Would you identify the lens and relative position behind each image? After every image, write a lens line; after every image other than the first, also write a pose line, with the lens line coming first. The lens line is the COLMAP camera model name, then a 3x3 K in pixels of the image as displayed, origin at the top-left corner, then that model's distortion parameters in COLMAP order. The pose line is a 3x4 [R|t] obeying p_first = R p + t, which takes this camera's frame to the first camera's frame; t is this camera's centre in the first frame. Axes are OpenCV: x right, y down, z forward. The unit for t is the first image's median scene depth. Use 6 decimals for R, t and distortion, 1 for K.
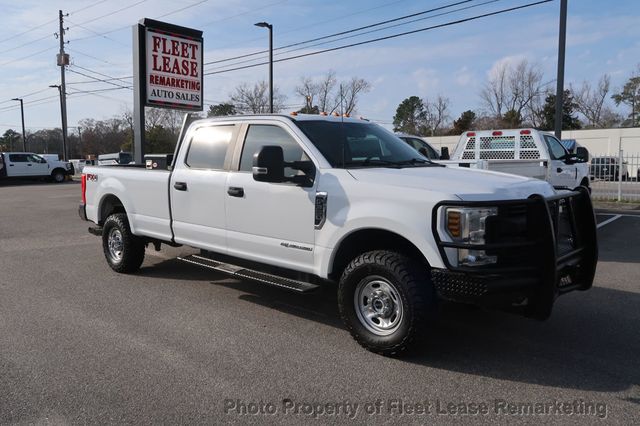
lens RADIAL K [[500.9, 0, 316.3], [0, 500.9, 214.1], [0, 0, 1]] dist [-0.014345, 0.018715]
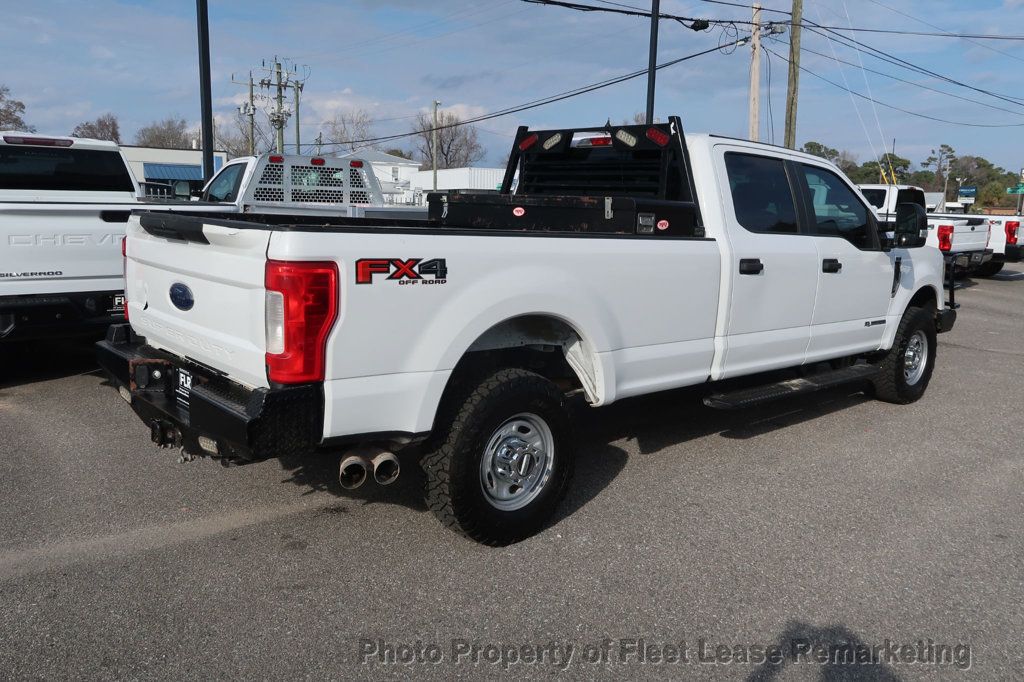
lens RADIAL K [[801.5, 0, 507.5], [0, 801.5, 344.3], [0, 0, 1]] dist [-0.014345, 0.018715]
pose [[0.105774, -0.162404, 0.981039, -0.376668], [0.079006, 0.984827, 0.154513, -0.041335], [-0.991247, 0.061165, 0.117000, 0.382865]]
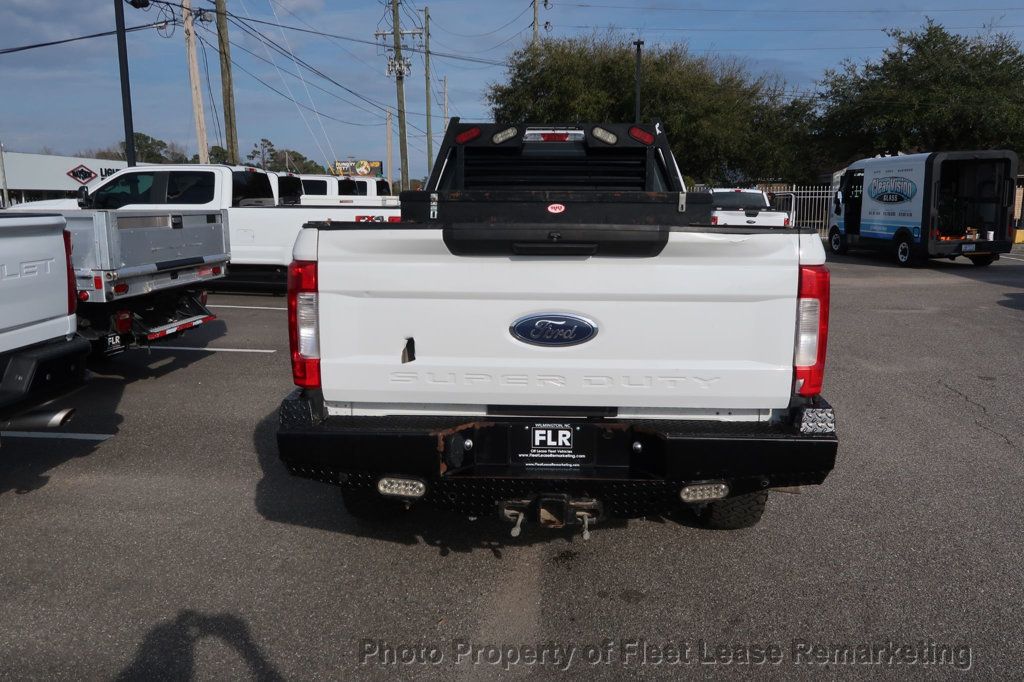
lens RADIAL K [[801.5, 0, 513.1], [0, 801.5, 343.4], [0, 0, 1]] dist [-0.014345, 0.018715]
pose [[-0.634982, -0.124074, 0.762498, -0.297080], [0.089574, 0.968536, 0.232194, -0.063490], [-0.767316, 0.215739, -0.603889, 0.594272]]
